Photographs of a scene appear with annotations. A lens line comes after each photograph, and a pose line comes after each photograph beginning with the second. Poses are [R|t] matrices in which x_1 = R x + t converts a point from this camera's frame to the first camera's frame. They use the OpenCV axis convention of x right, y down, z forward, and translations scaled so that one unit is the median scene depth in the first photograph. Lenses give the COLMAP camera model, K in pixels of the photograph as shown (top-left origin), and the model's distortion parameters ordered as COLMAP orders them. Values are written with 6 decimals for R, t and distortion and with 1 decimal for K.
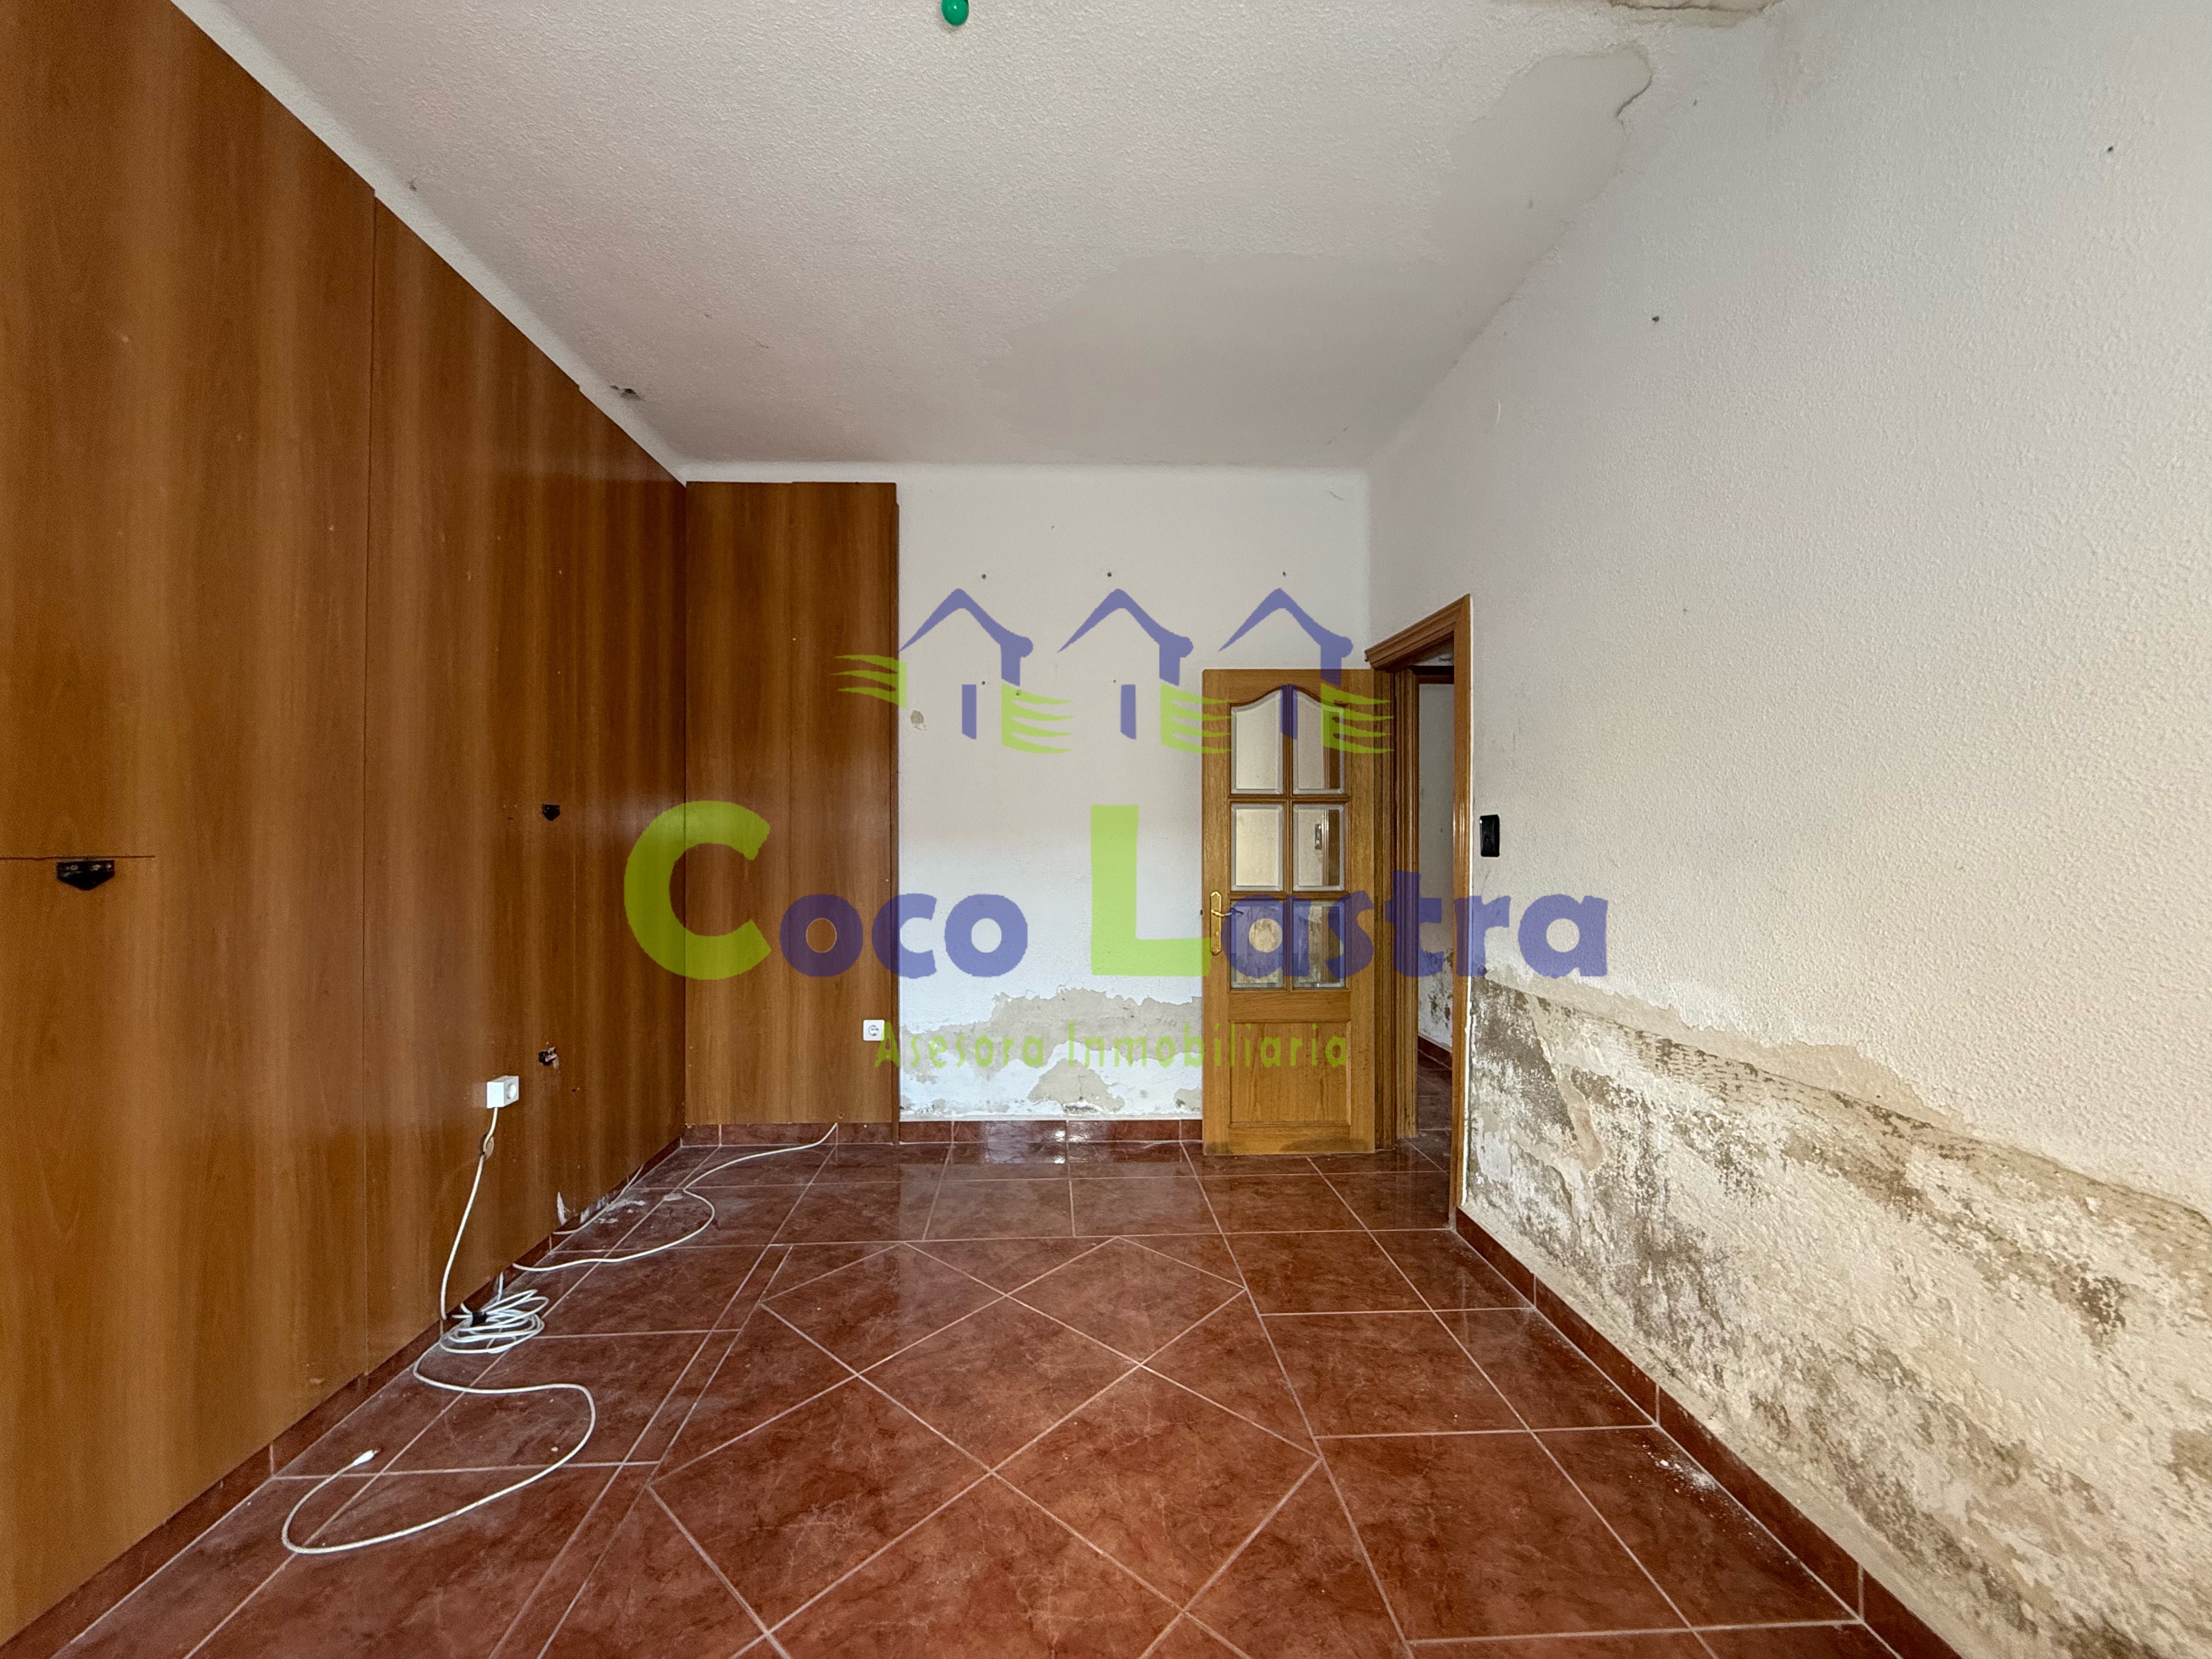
lens RADIAL K [[878.4, 0, 1101.4], [0, 878.4, 833.1], [0, 0, 1]] dist [0.001619, -0.000285]
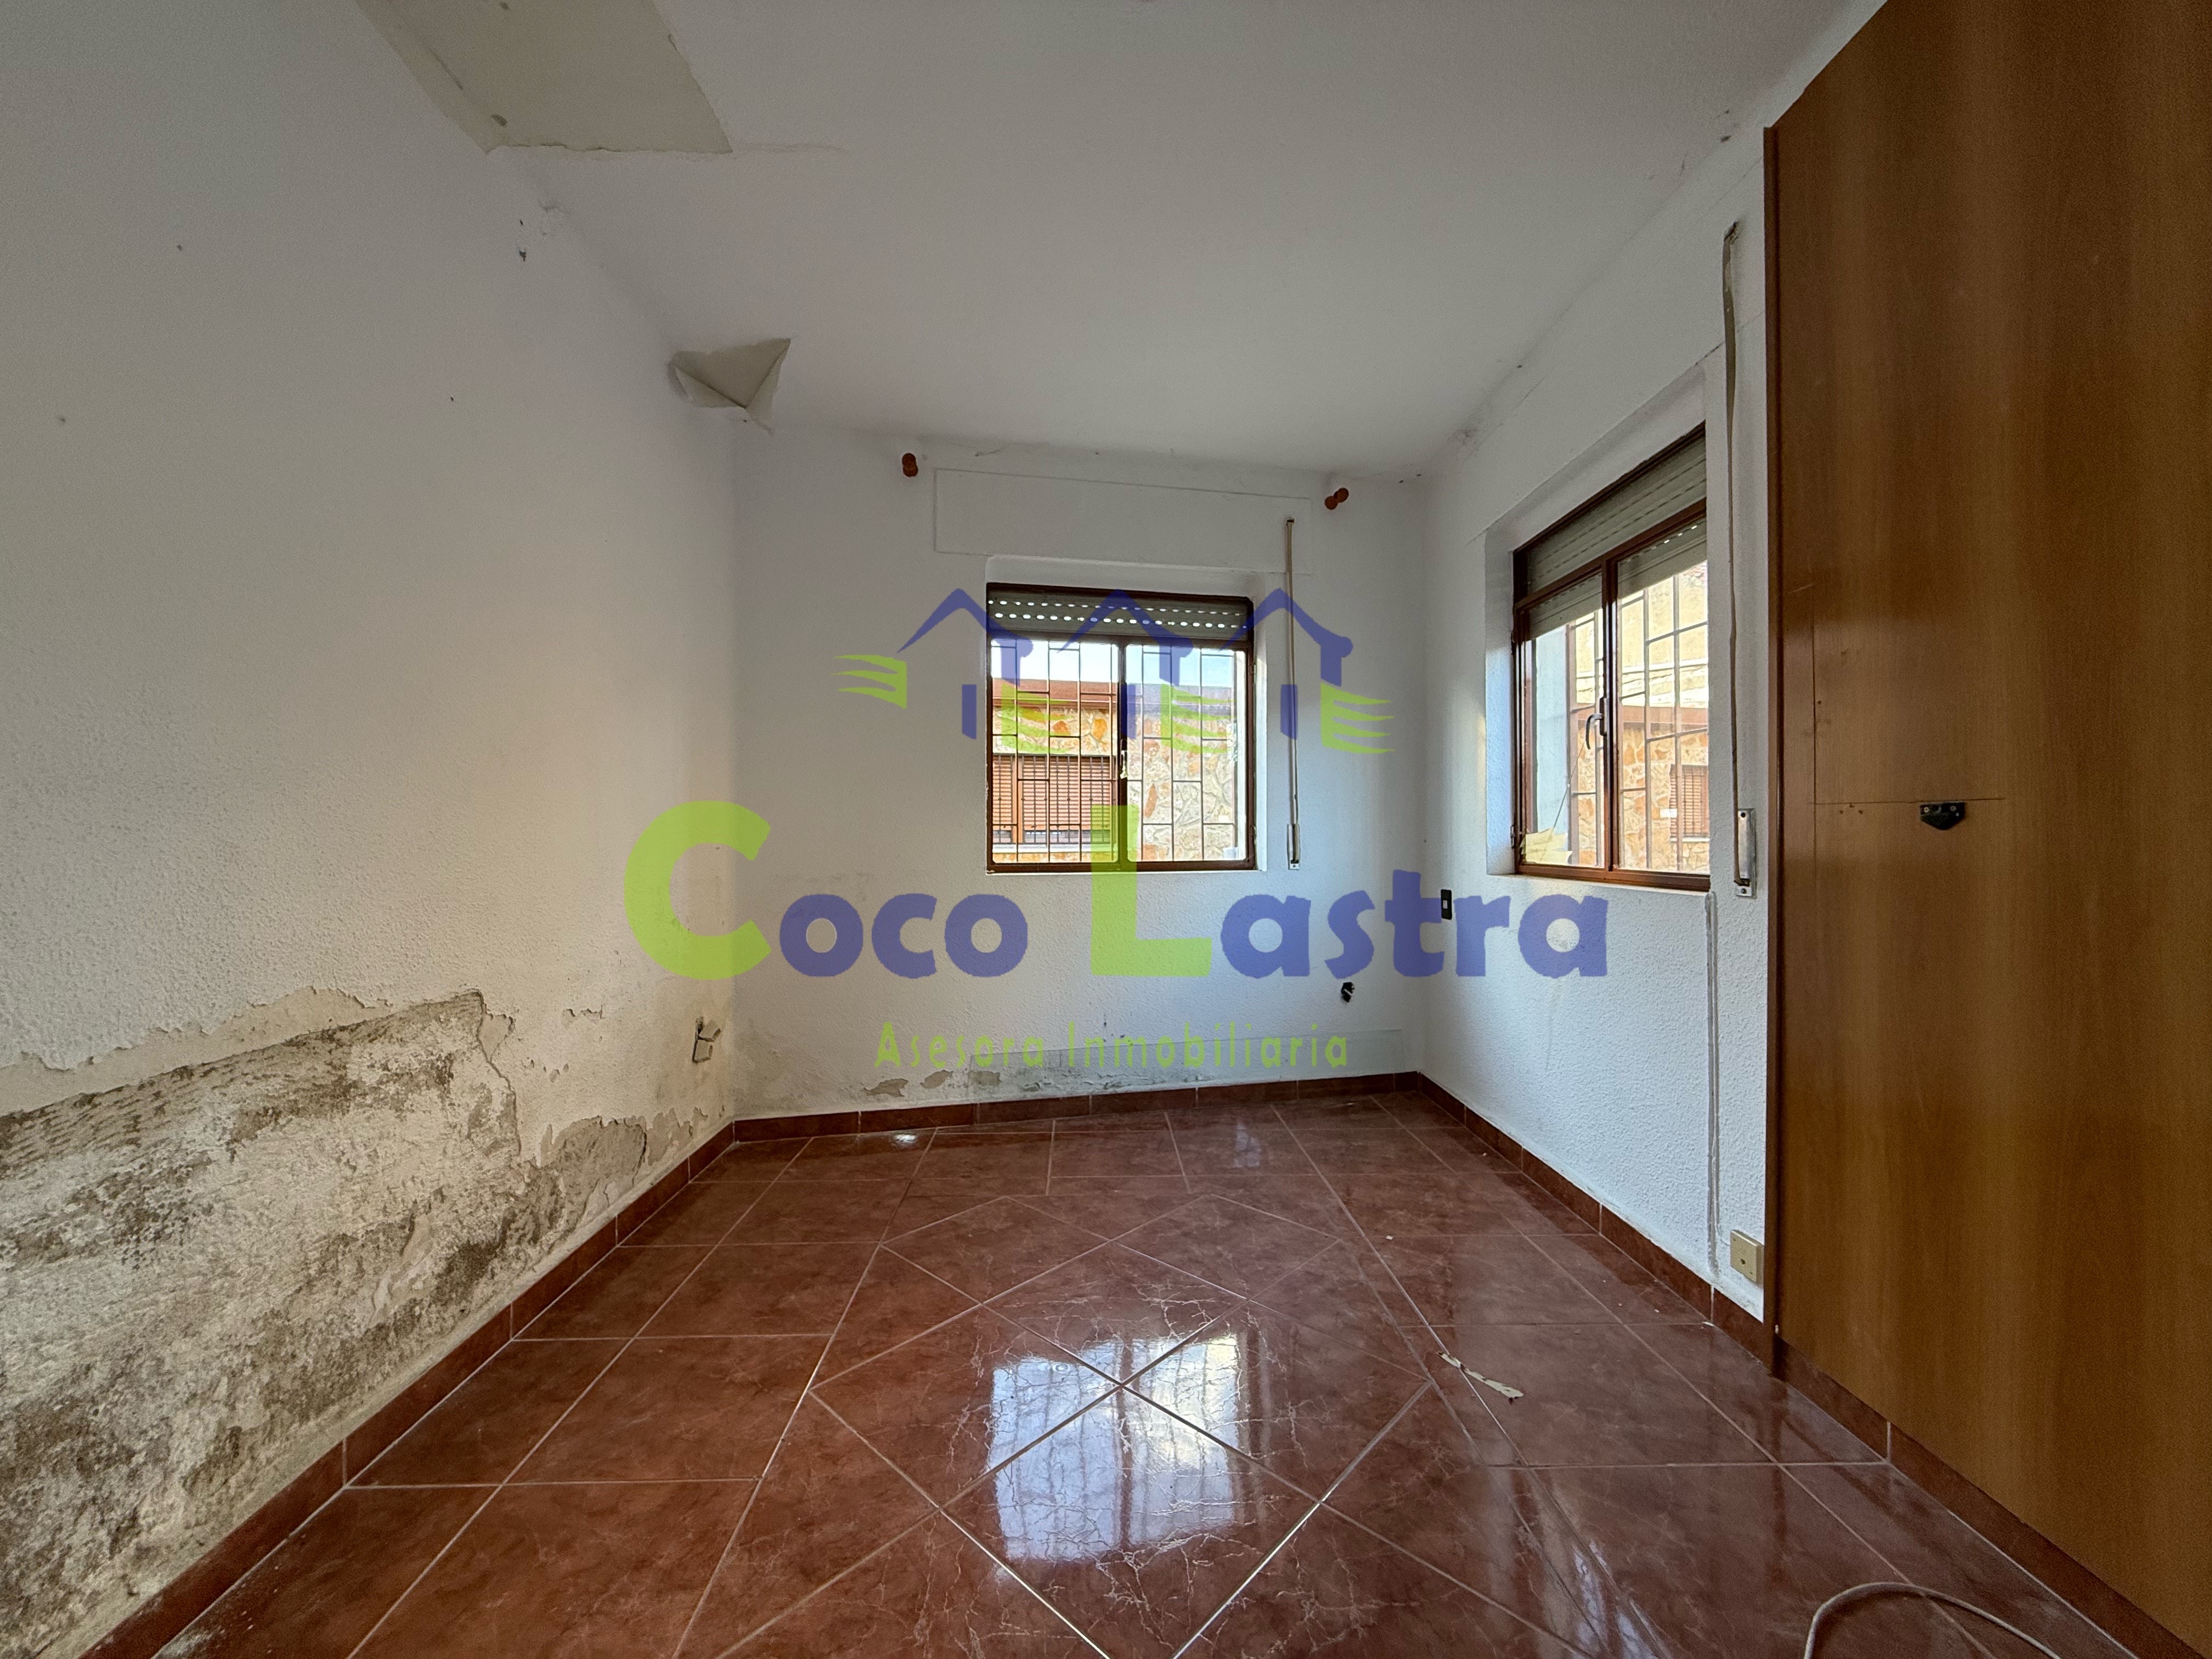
lens RADIAL K [[878.4, 0, 1112.9], [0, 878.4, 824.3], [0, 0, 1]] dist [0.001619, -0.000285]
pose [[-0.999664, 0.005094, 0.025426, -0.131804], [0.004754, 0.999898, -0.013433, 0.059748], [-0.025492, -0.013308, -0.999586, 1.851045]]
